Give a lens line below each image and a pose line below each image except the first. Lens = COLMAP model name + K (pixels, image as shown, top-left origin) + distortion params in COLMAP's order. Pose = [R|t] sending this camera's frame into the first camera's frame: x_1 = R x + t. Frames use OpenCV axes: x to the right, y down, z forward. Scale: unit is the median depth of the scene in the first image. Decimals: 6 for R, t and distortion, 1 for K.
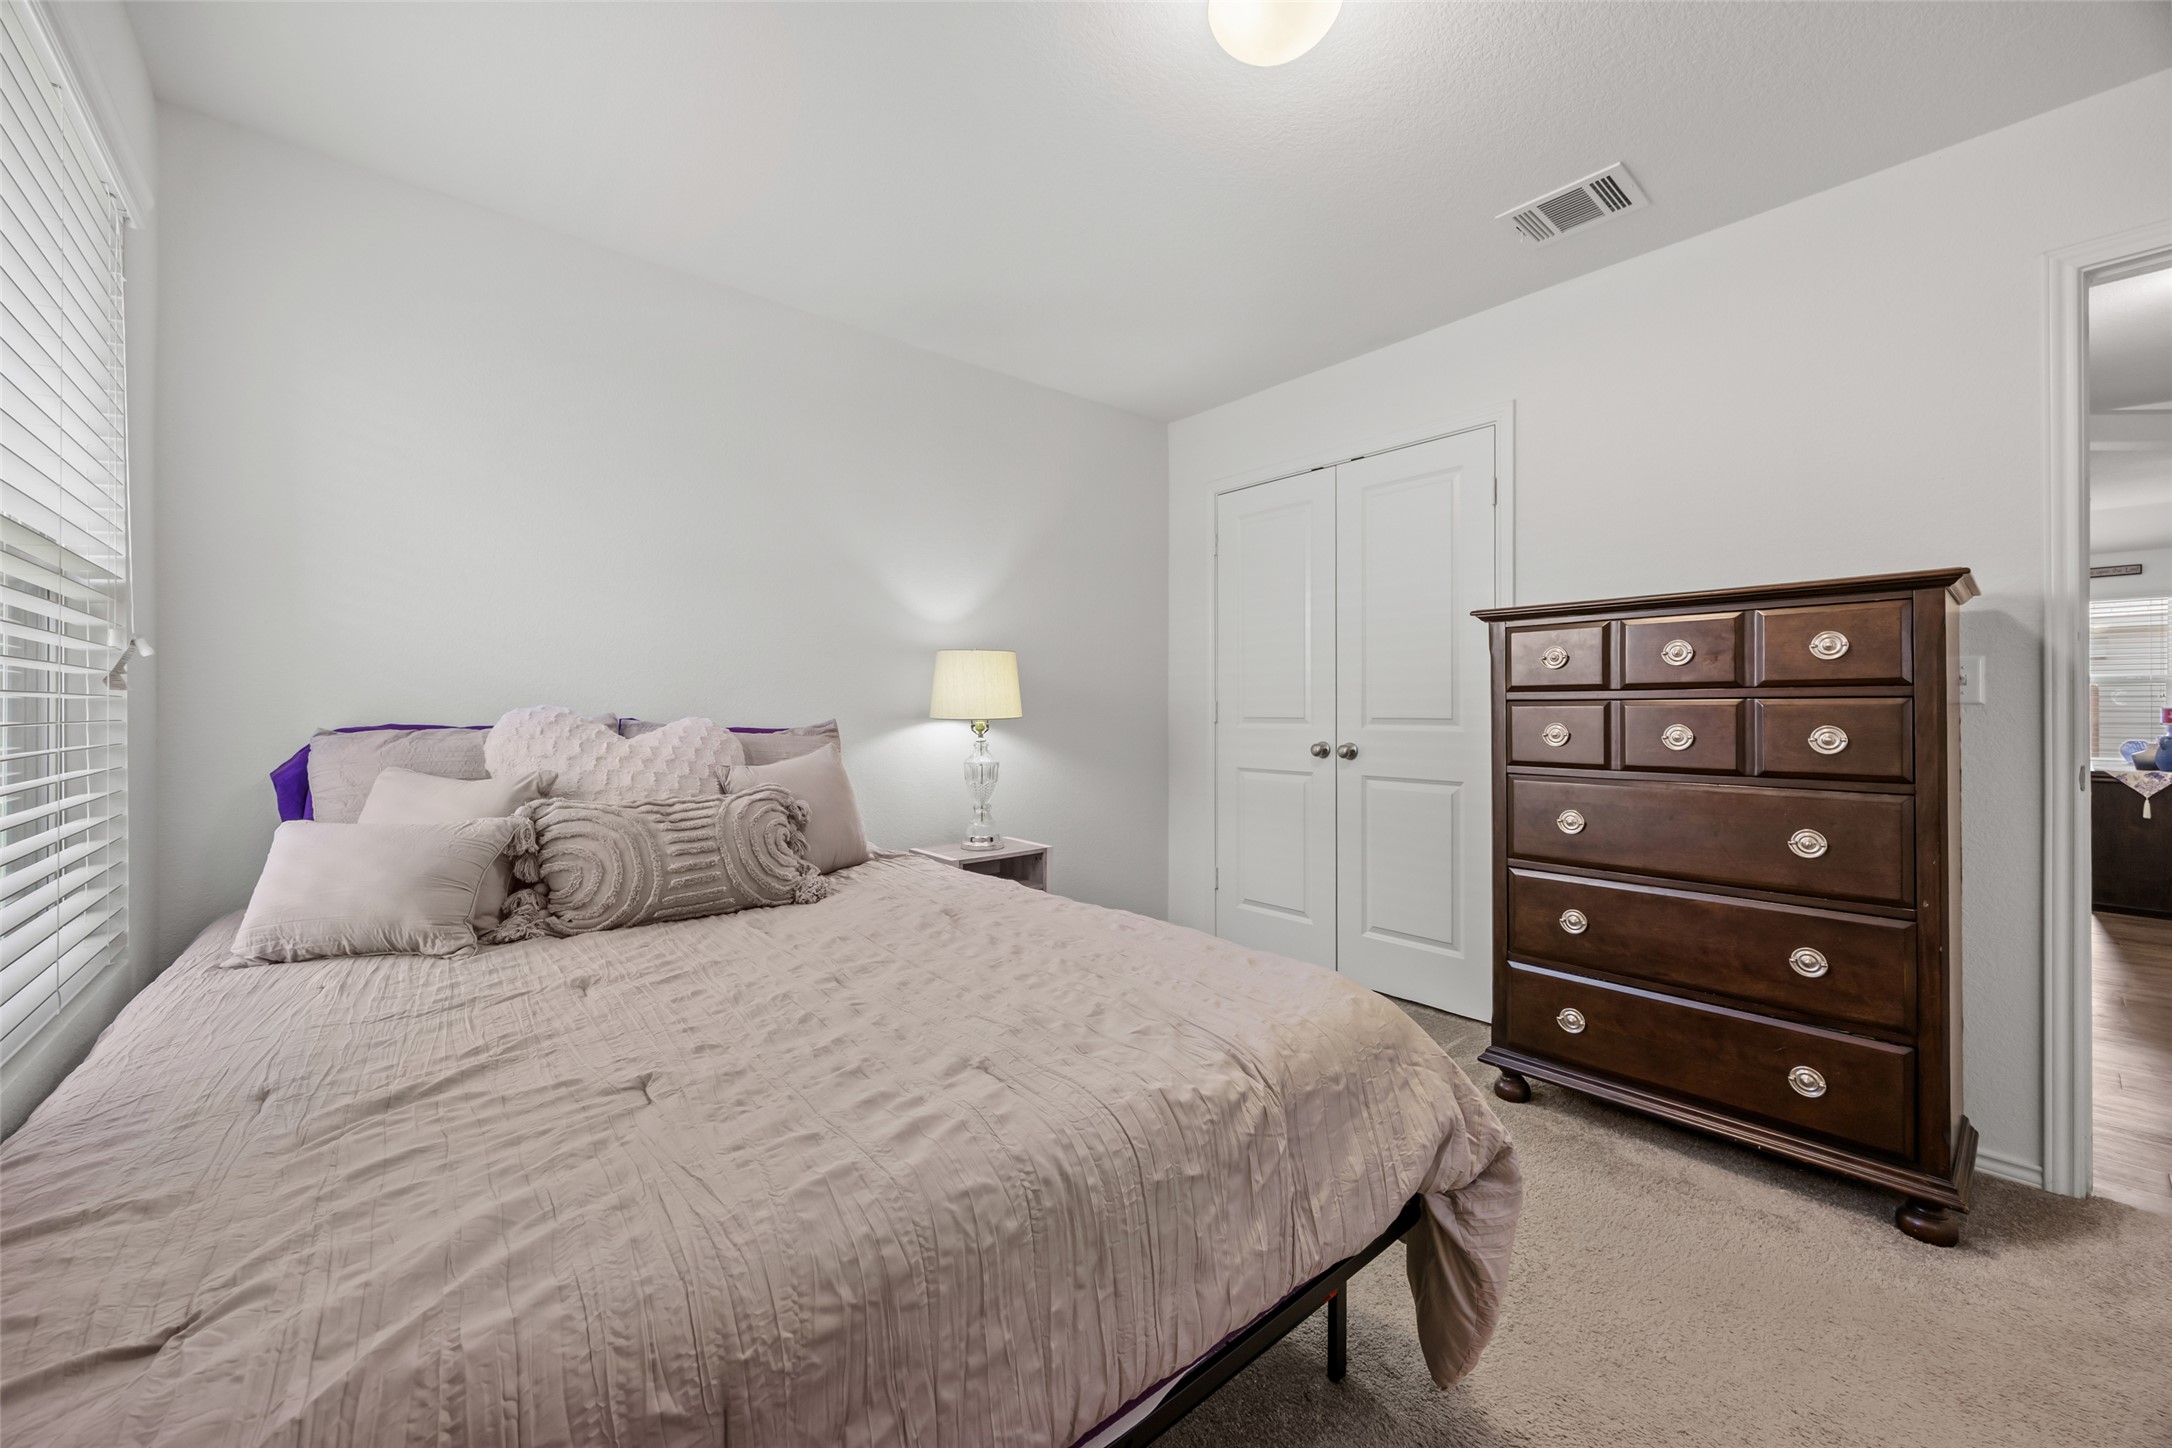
lens RADIAL K [[835.6, 0, 1063.1], [0, 835.6, 727.0], [0, 0, 1]] dist [0.000039, 0.000038]
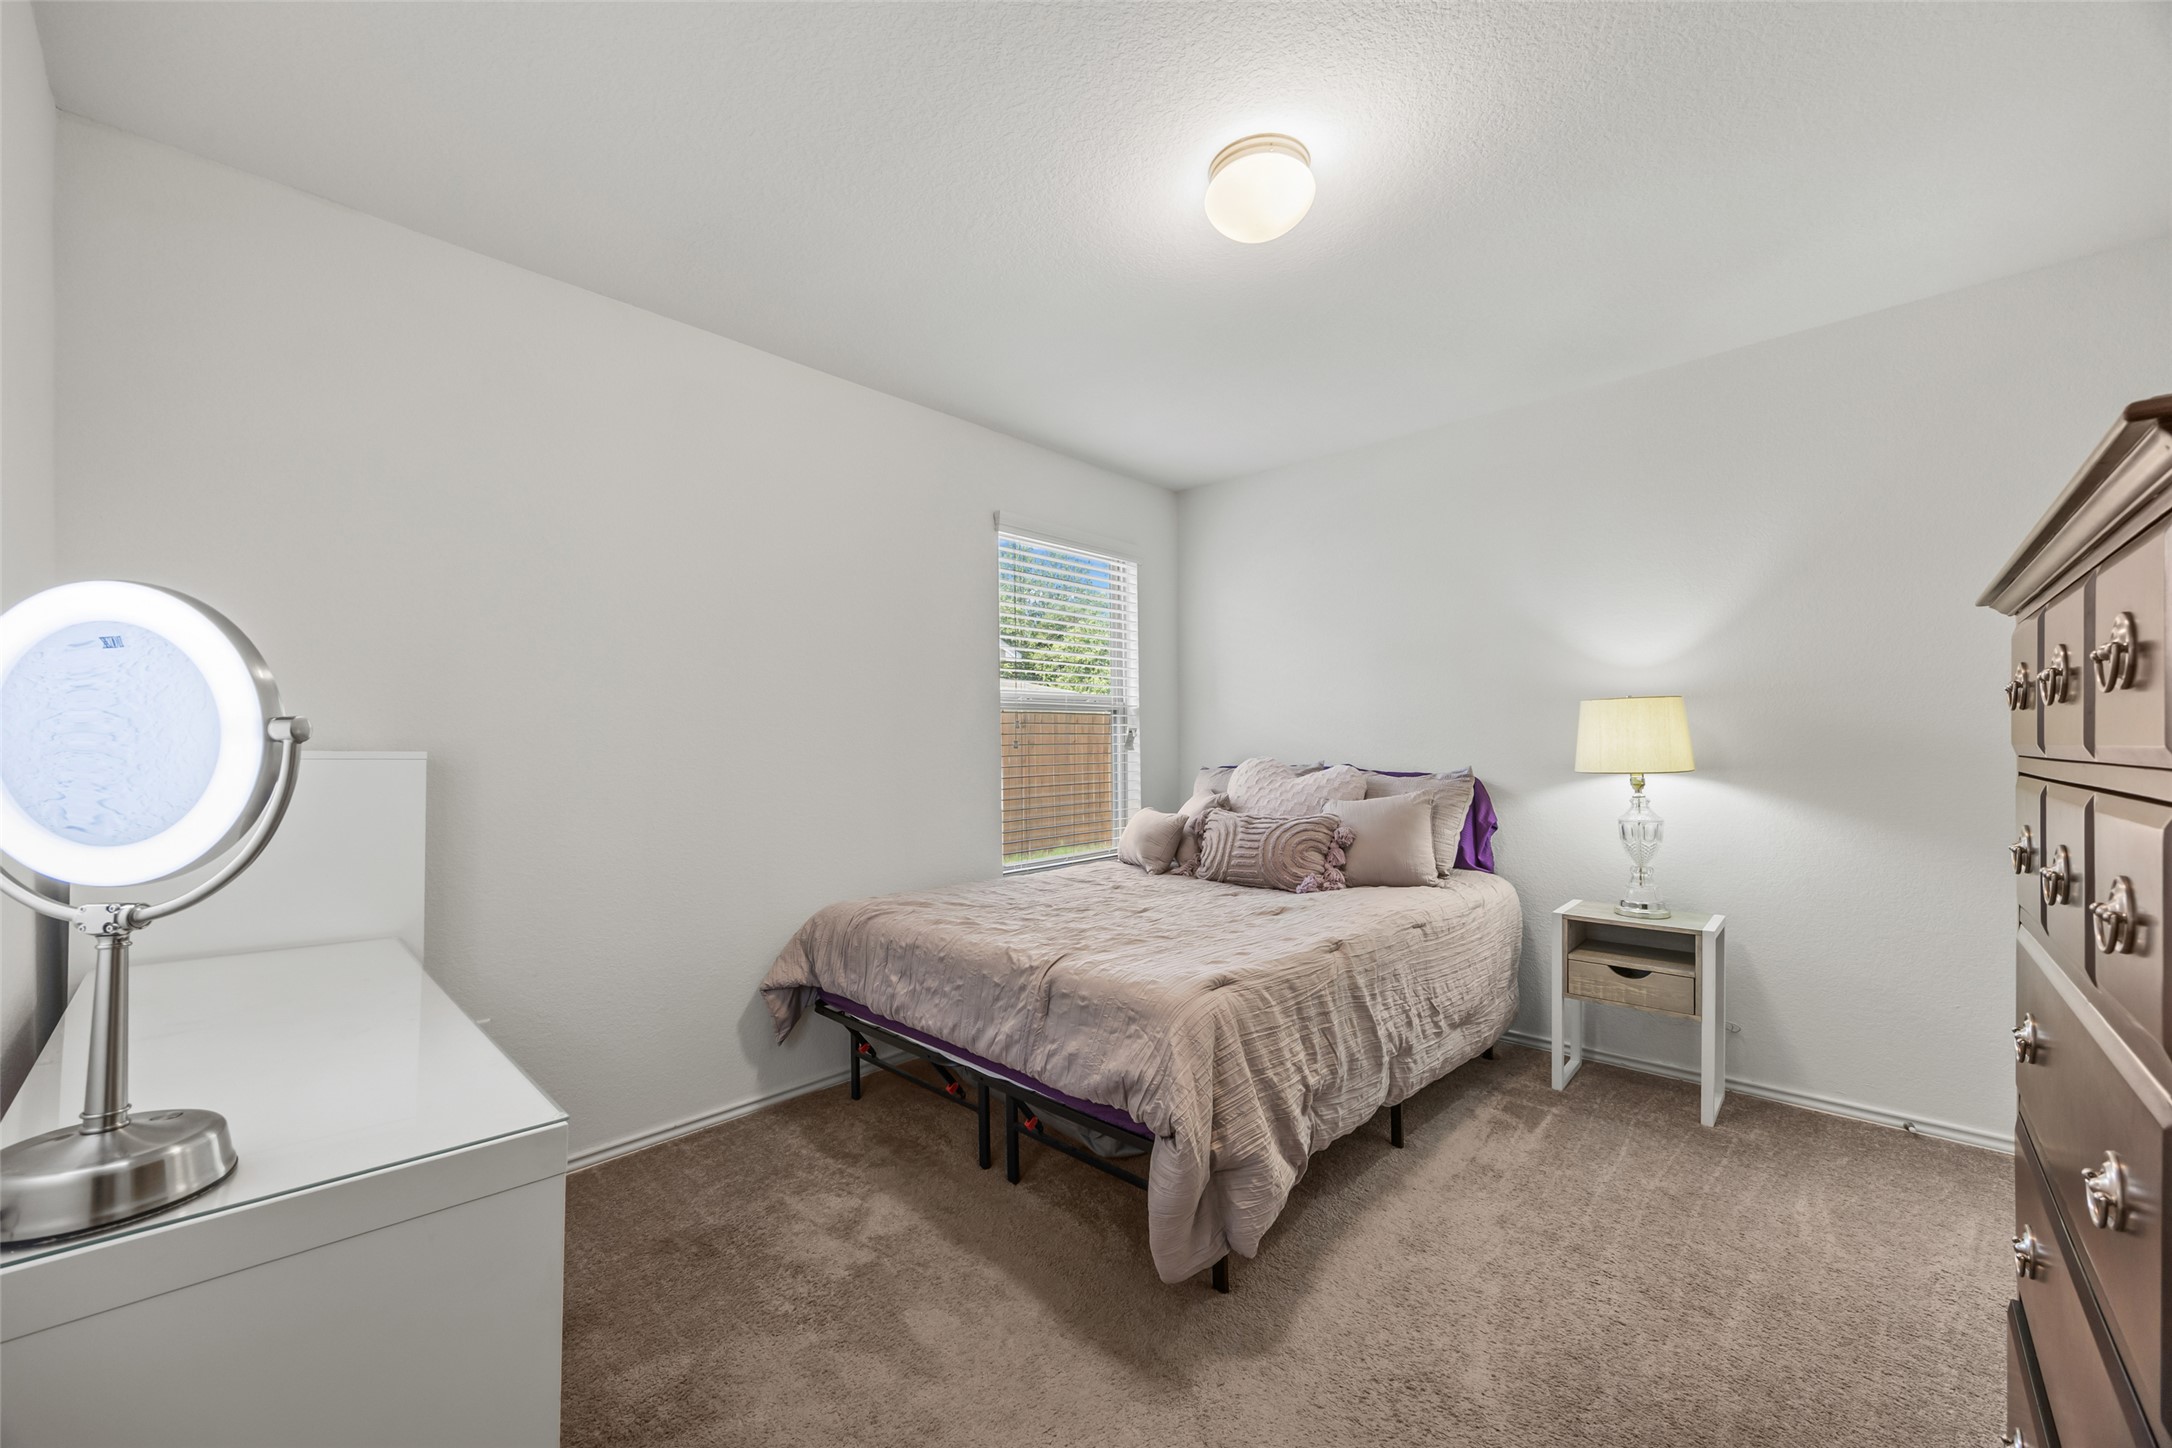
lens RADIAL K [[835.6, 0, 1063.1], [0, 835.6, 727.0], [0, 0, 1]] dist [0.000039, 0.000038]
pose [[0.113346, -0.007944, -0.993524, 1.121773], [-0.007713, 0.999931, -0.008876, -0.070238], [0.993526, 0.008669, 0.113277, 0.412175]]
